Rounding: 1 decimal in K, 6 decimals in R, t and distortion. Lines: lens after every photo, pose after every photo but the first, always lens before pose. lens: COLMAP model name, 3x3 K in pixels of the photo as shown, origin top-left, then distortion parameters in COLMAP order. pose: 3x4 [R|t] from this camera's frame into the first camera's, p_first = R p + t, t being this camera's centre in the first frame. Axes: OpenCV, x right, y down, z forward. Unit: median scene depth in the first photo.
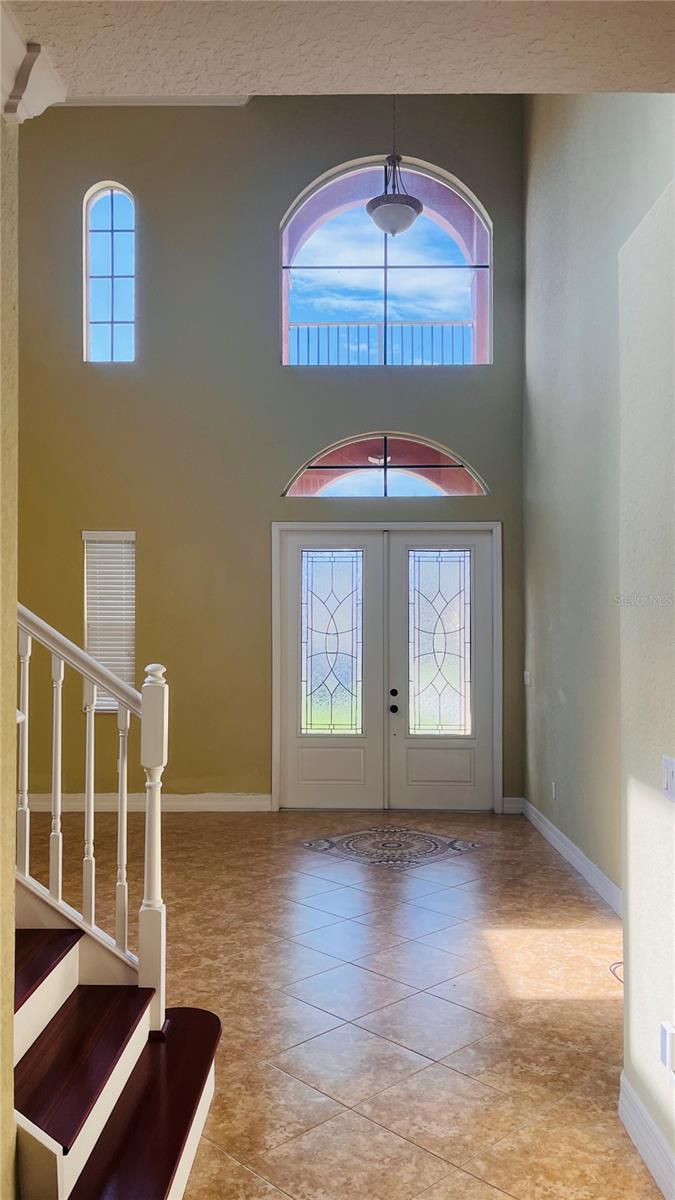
lens RADIAL K [[931.3, 0, 338.6], [0, 931.3, 607.2], [0, 0, 1]] dist [-0.004229, 0.002490]
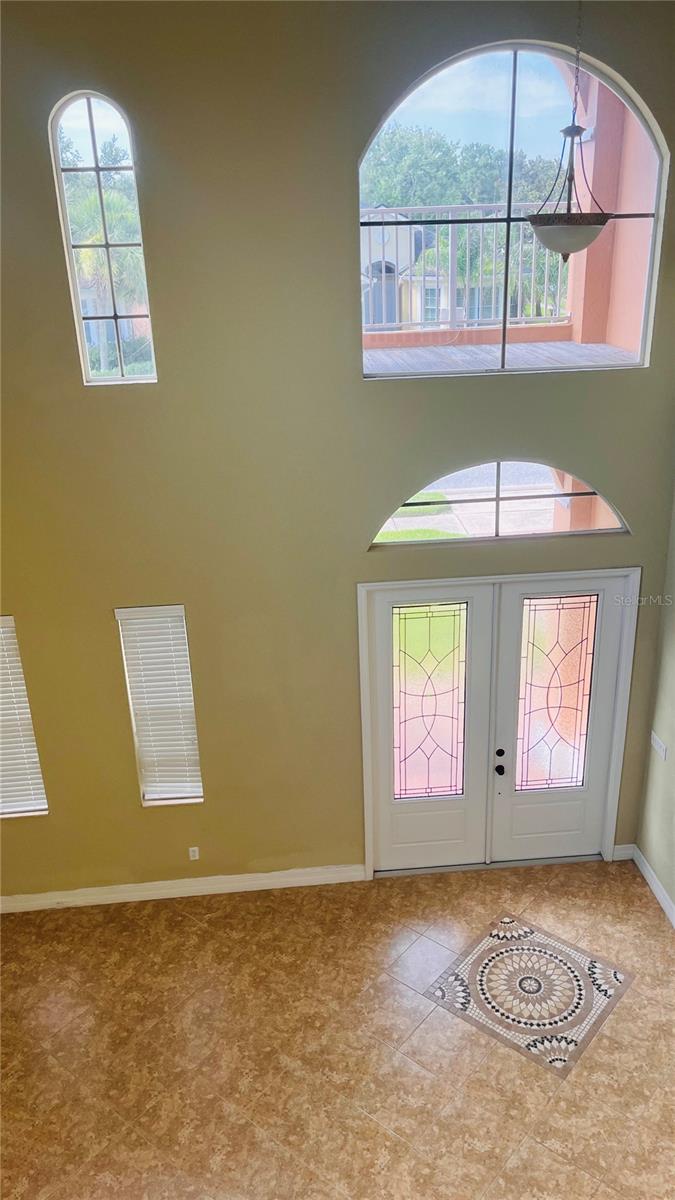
lens RADIAL K [[931.3, 0, 337.0], [0, 931.3, 598.3], [0, 0, 1]] dist [-0.004229, 0.002490]
pose [[0.995231, -0.065564, 0.072232, -0.145419], [0.032075, 0.919224, 0.392426, -0.386621], [-0.092126, -0.388238, 0.916943, 0.272350]]
